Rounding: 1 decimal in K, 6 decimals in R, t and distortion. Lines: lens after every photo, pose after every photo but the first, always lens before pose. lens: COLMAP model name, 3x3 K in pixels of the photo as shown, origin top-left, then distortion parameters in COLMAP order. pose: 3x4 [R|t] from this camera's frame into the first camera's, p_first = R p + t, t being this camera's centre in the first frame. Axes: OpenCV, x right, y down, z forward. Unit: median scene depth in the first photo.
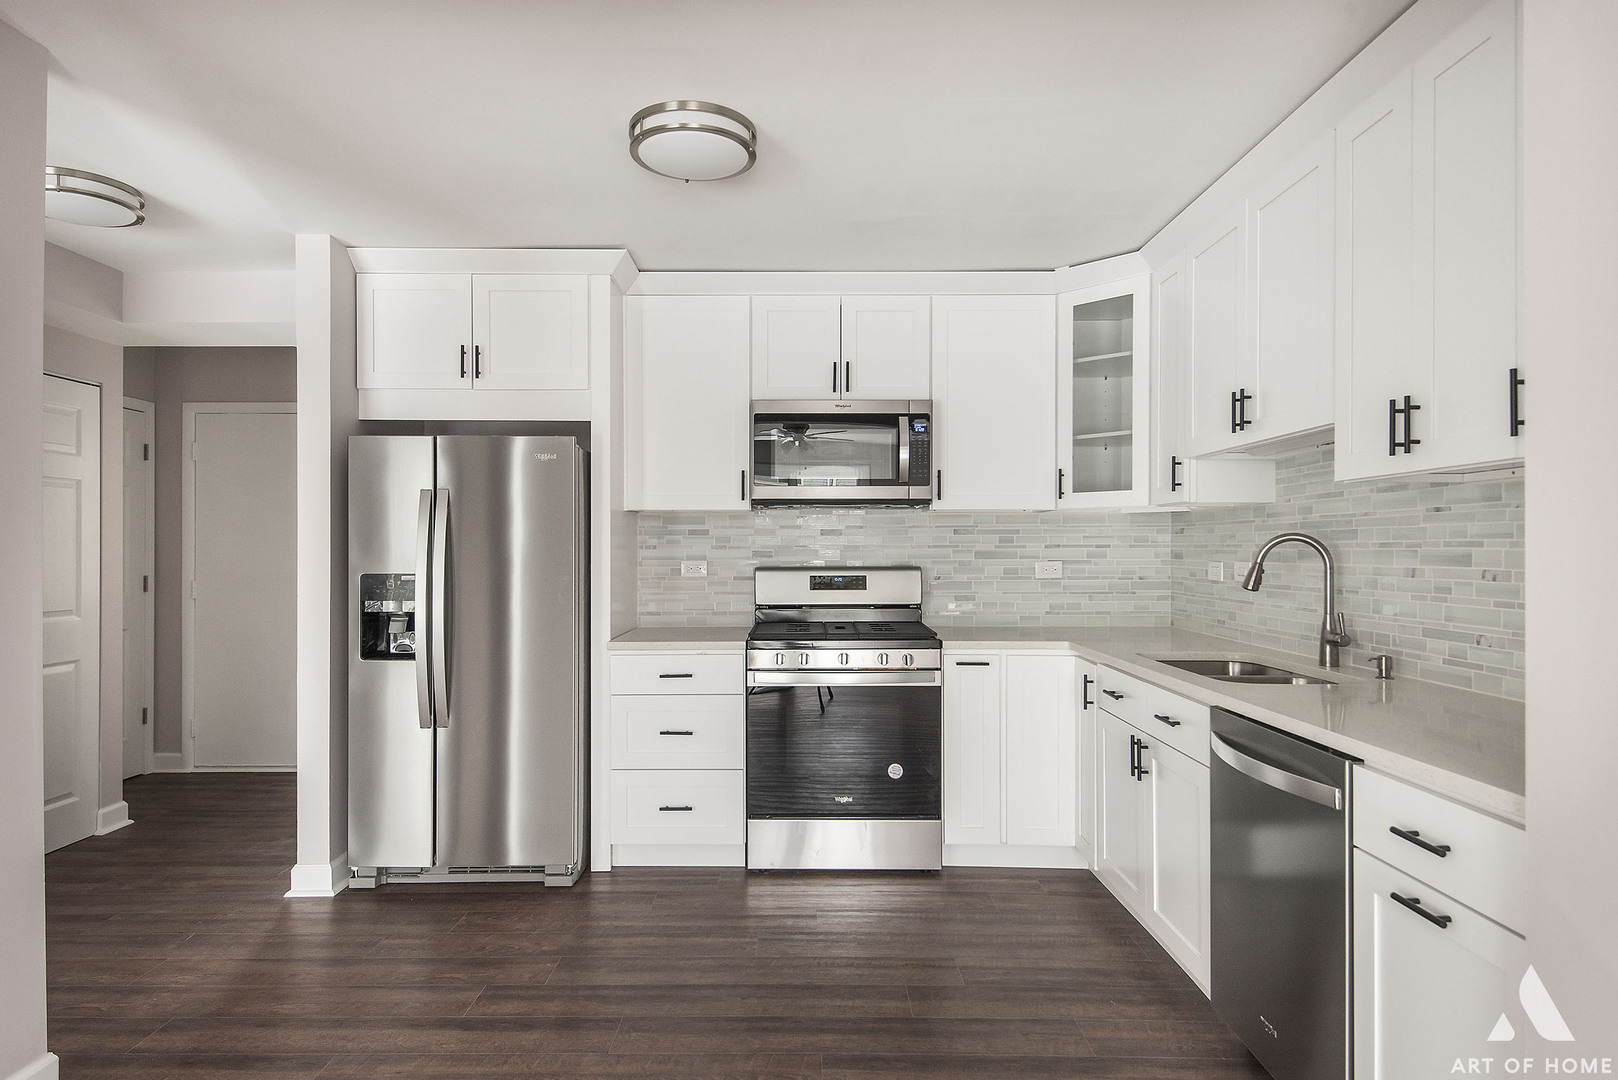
lens RADIAL K [[912.1, 0, 804.1], [0, 912.1, 552.3], [0, 0, 1]] dist [0.028943, -0.010738]
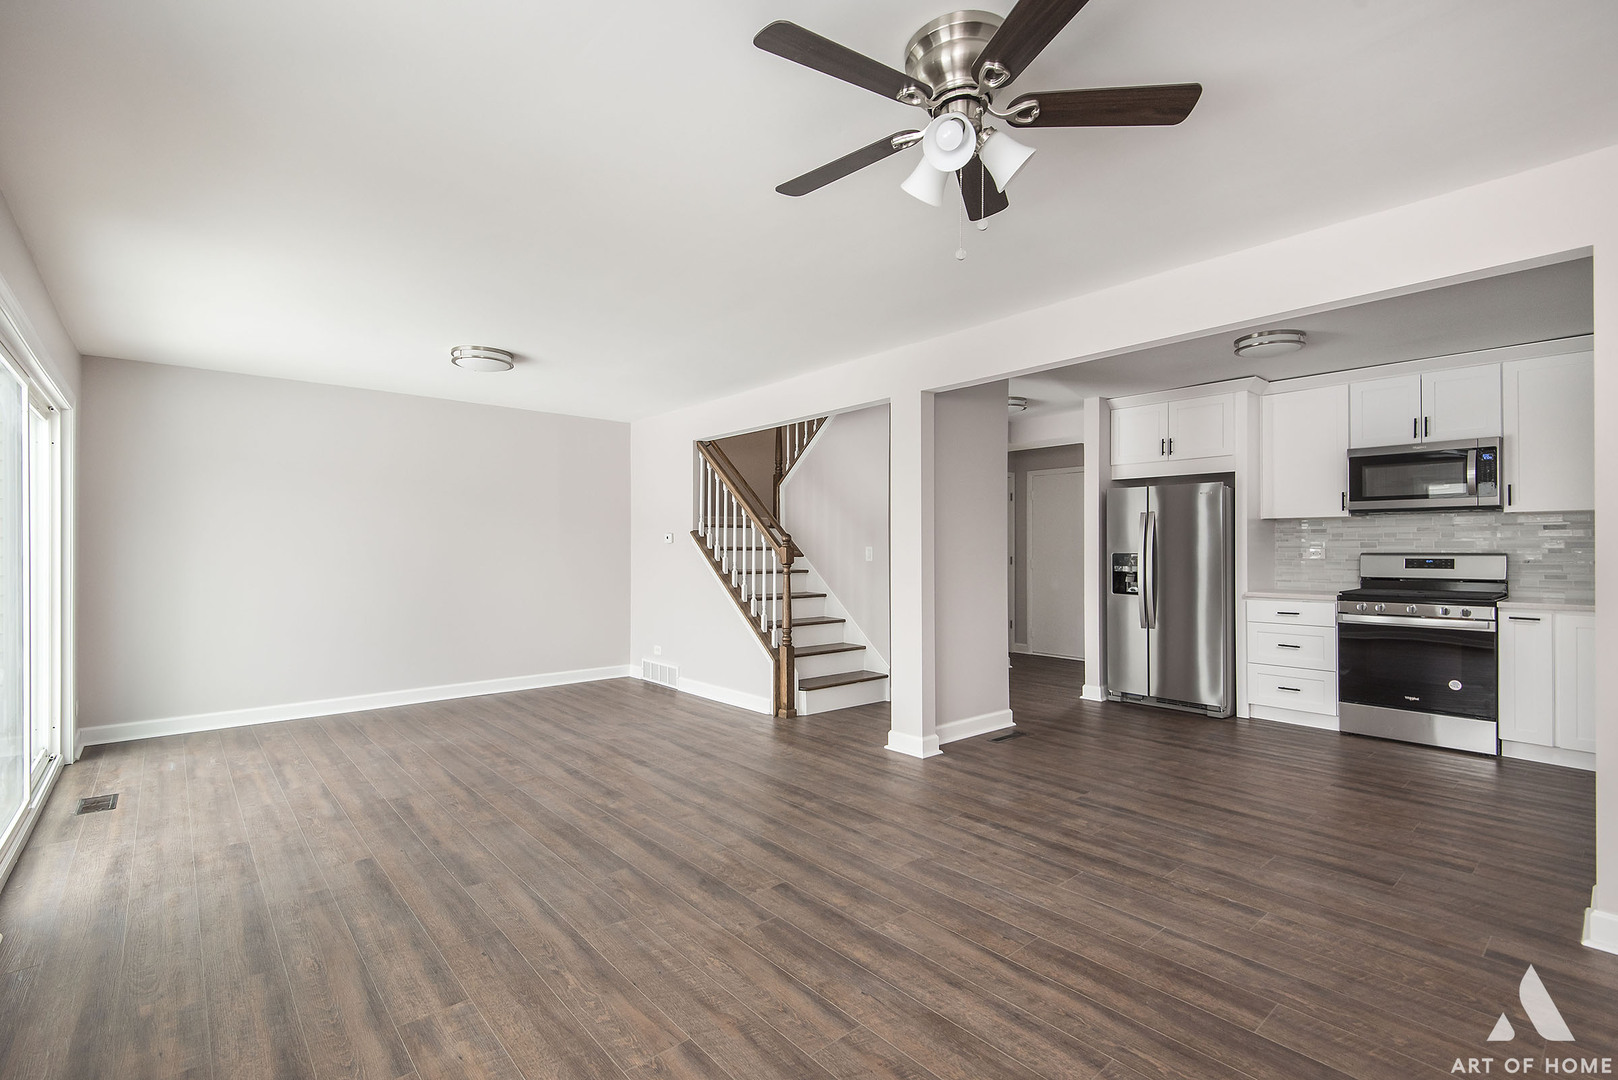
lens RADIAL K [[734.4, 0, 793.7], [0, 734.4, 538.0], [0, 0, 1]] dist [0.023839, -0.009739]
pose [[0.652783, -0.008847, -0.757493, 0.319406], [-0.004751, 0.999864, -0.015773, 0.018302], [0.757530, 0.013895, 0.652652, -0.655924]]
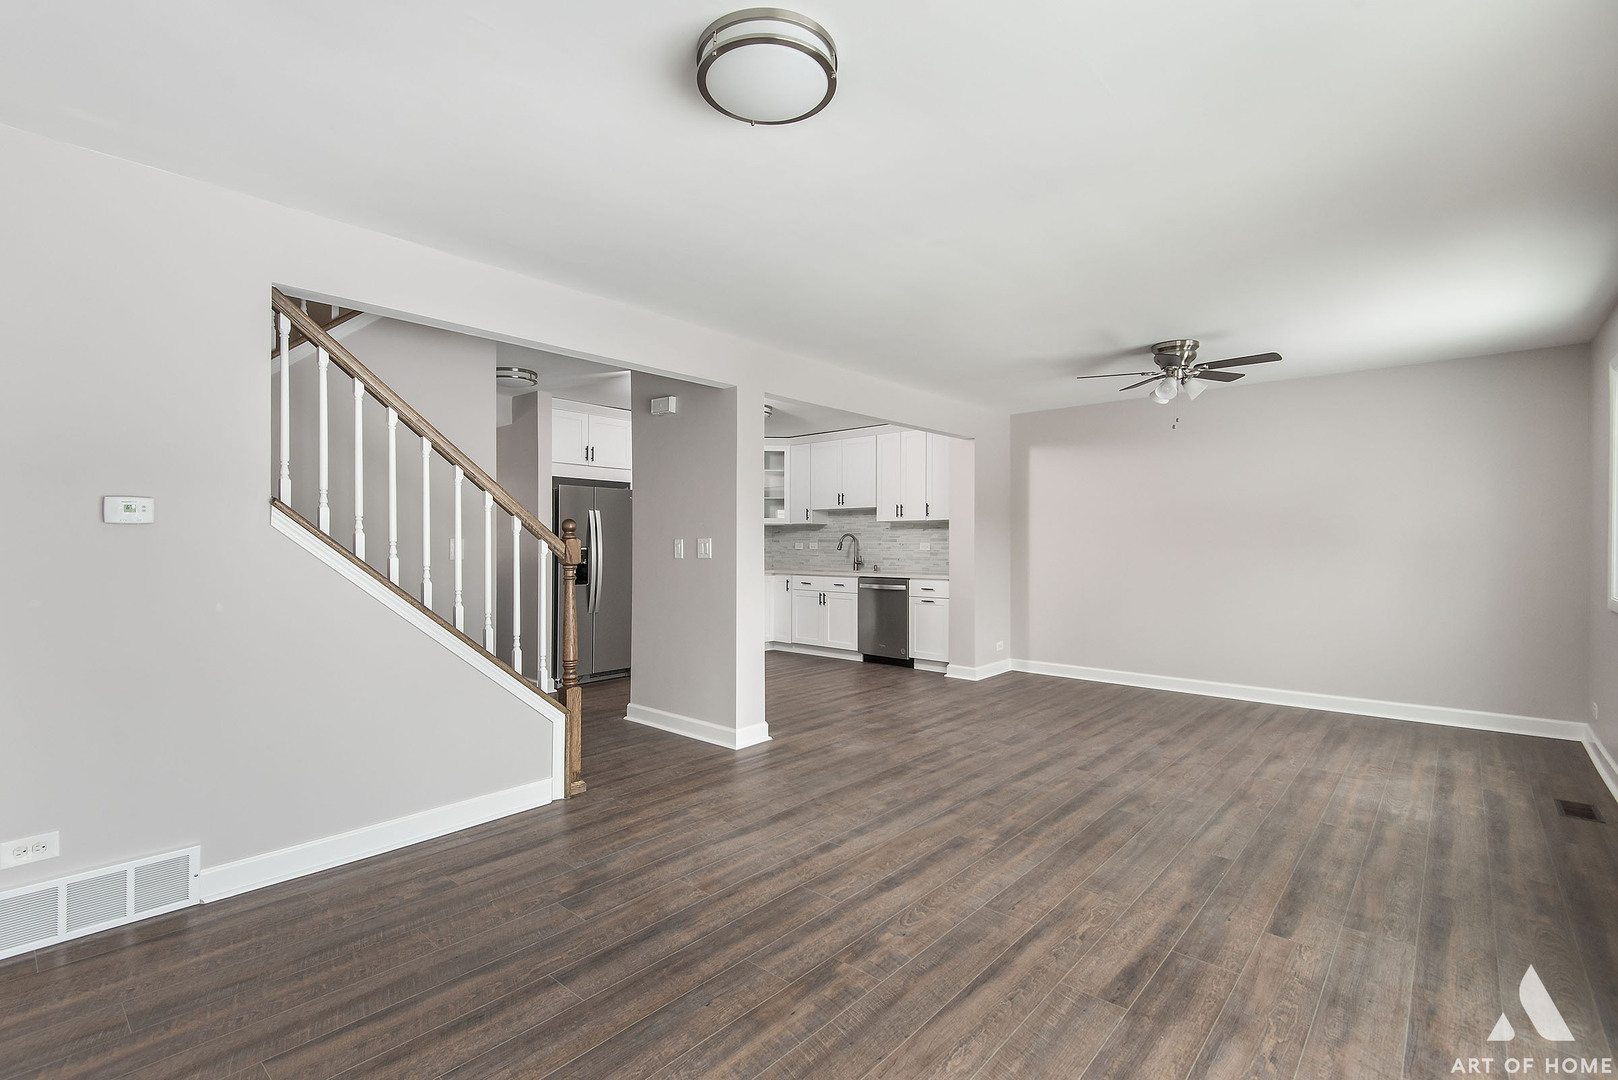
lens RADIAL K [[734.4, 0, 800.5], [0, 734.4, 531.4], [0, 0, 1]] dist [0.023839, -0.009739]
pose [[0.660188, 0.014454, 0.750961, -1.392055], [-0.000604, 0.999825, -0.018712, 0.019097], [-0.751100, 0.011900, 0.660081, -0.597188]]
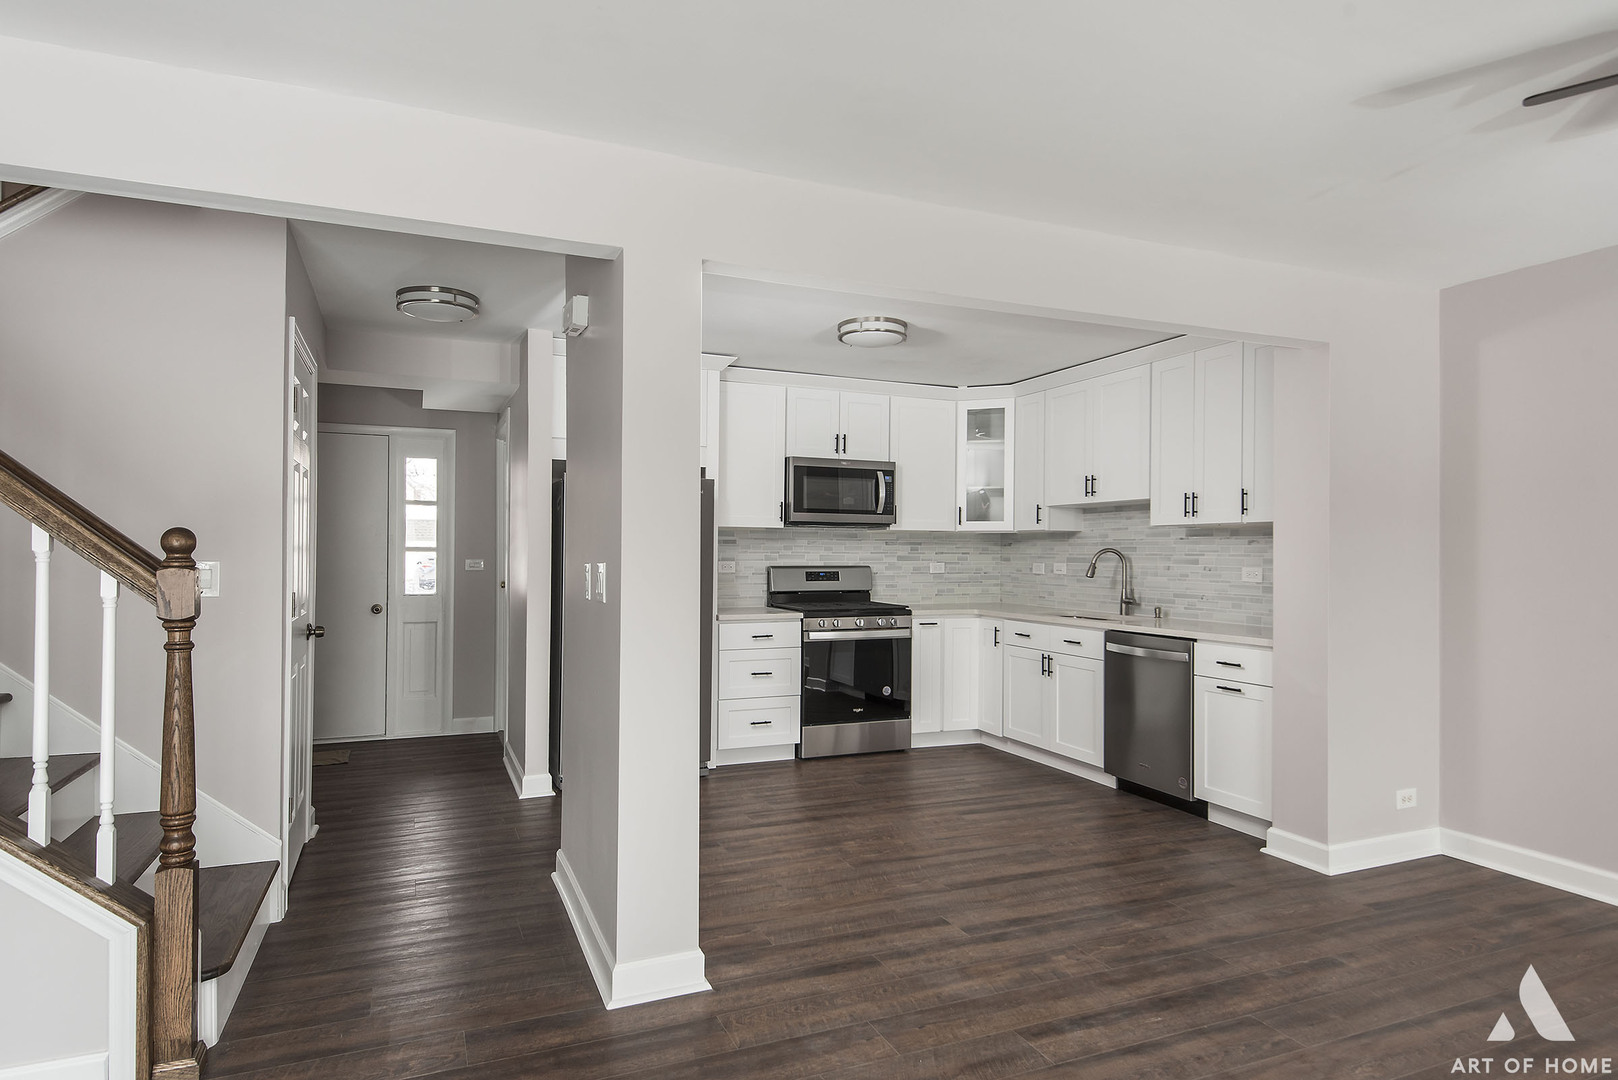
lens RADIAL K [[912.1, 0, 794.7], [0, 912.1, 546.4], [0, 0, 1]] dist [0.028943, -0.010738]
pose [[0.918758, 0.010101, 0.394693, -0.694476], [-0.006380, 0.999922, -0.010738, 0.000375], [-0.394770, 0.007348, 0.918750, -0.433754]]
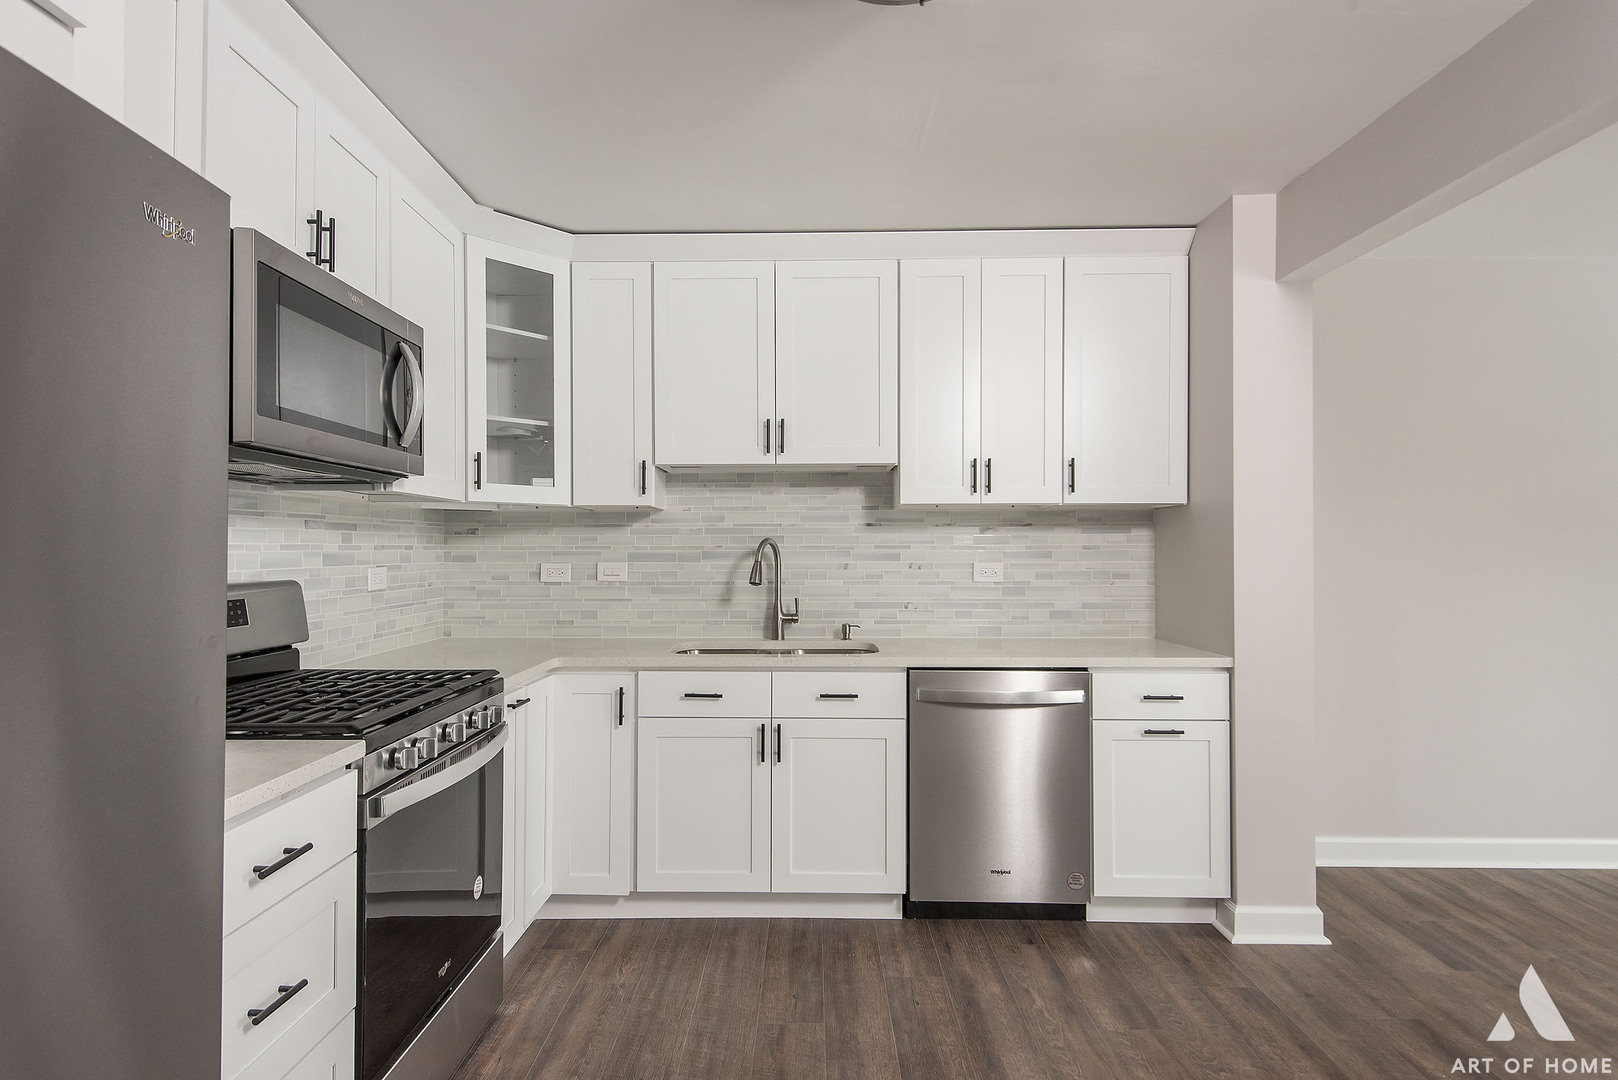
lens RADIAL K [[872.8, 0, 804.5], [0, 872.8, 543.0], [0, 0, 1]] dist [0.029281, -0.011889]
pose [[0.003452, 0.009067, 0.999953, -0.531737], [0.004376, 0.999949, -0.009082, -0.002031], [-0.999984, 0.004407, 0.003412, 0.759194]]
